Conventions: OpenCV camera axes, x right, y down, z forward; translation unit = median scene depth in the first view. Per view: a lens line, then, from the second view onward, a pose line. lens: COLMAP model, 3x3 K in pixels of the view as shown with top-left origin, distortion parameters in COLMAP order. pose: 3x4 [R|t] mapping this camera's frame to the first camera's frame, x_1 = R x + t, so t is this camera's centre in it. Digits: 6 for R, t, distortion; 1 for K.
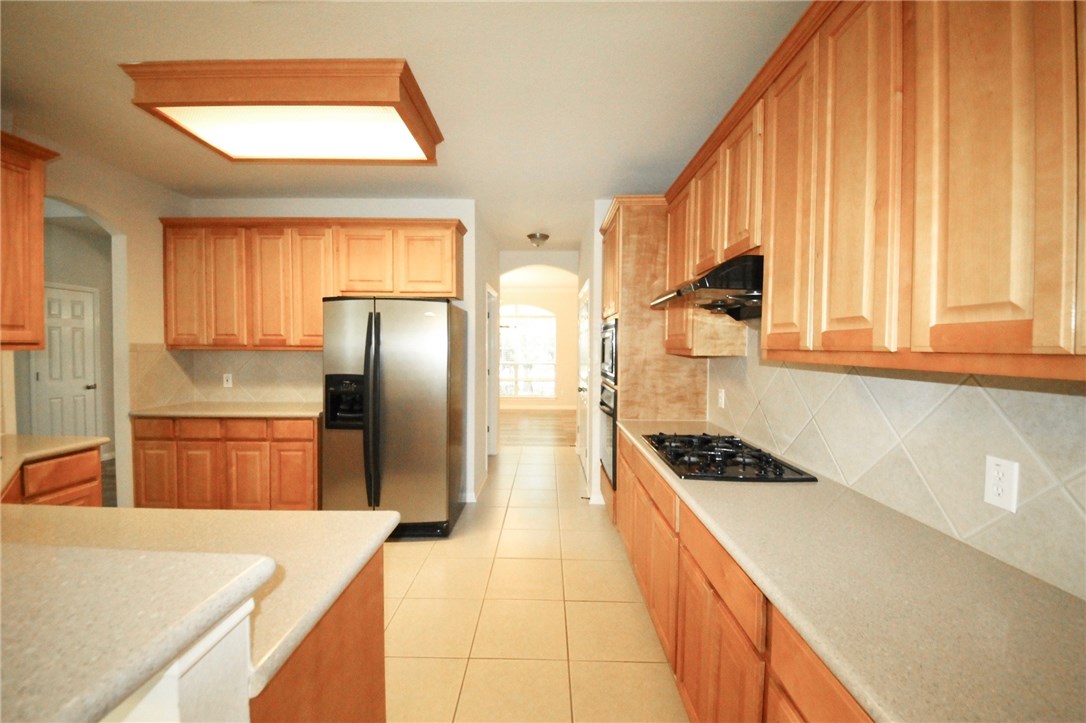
lens RADIAL K [[411.9, 0, 535.8], [0, 411.9, 358.4], [0, 0, 1]] dist [-0.000012, -0.000137]
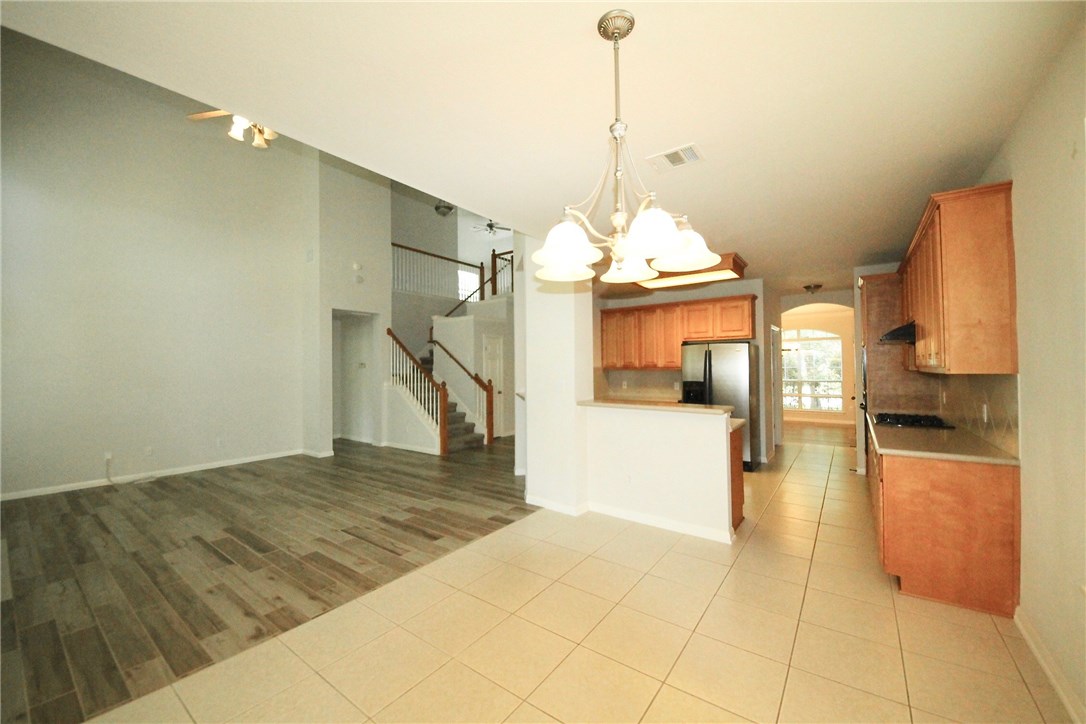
lens RADIAL K [[411.9, 0, 535.8], [0, 411.9, 358.9], [0, 0, 1]] dist [-0.000012, -0.000137]
pose [[0.809745, -0.023767, -0.586300, 0.082494], [-0.003998, 0.998933, -0.046014, 0.020716], [0.586768, 0.039604, 0.808786, -0.922072]]
